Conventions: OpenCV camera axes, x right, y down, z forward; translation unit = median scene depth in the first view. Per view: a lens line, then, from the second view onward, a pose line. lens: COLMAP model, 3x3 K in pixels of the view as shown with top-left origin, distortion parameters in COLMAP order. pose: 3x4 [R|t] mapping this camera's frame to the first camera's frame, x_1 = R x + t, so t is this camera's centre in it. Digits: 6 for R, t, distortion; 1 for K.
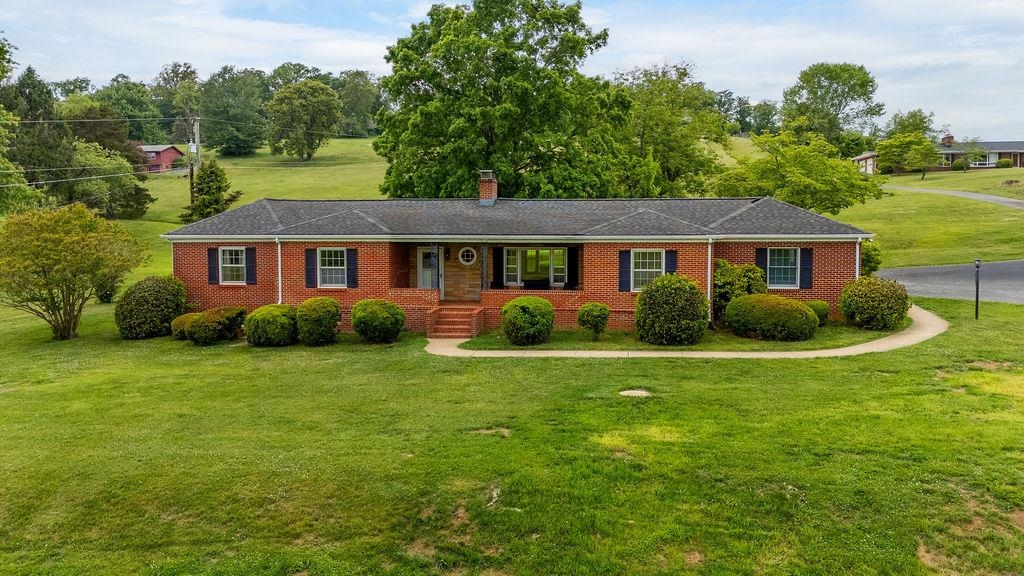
lens RADIAL K [[757.6, 0, 510.9], [0, 757.6, 266.7], [0, 0, 1]] dist [0.089019, -0.100701]
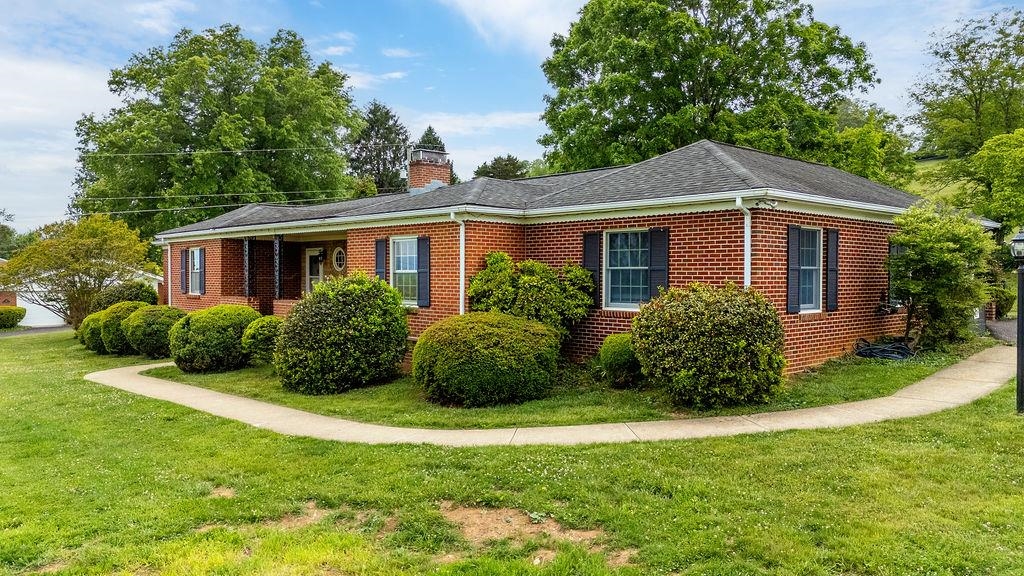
lens RADIAL K [[748.6, 0, 511.9], [0, 748.6, 285.9], [0, 0, 1]] dist [0.094335, -0.097703]
pose [[0.787886, 0.012990, -0.615684, 0.586570], [-0.034805, 0.999119, -0.023460, 0.026154], [0.614837, 0.039912, 0.787644, 0.544700]]
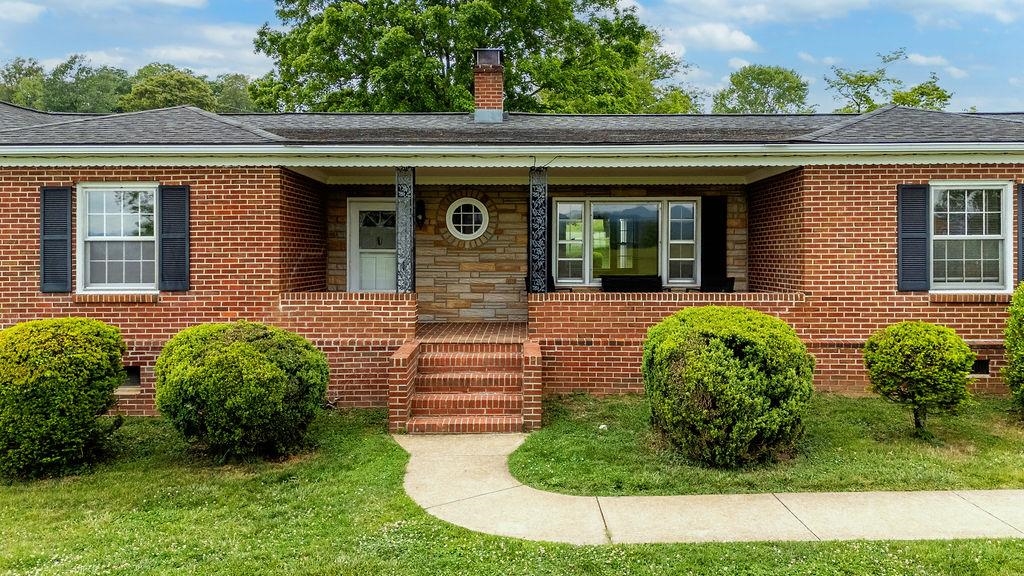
lens RADIAL K [[766.9, 0, 510.9], [0, 766.9, 251.3], [0, 0, 1]] dist [0.062583, -0.058793]
pose [[0.989826, -0.001329, 0.142275, -0.101123], [0.008571, 0.998697, -0.050299, 0.028072], [-0.142023, 0.051007, 0.988548, 0.606669]]
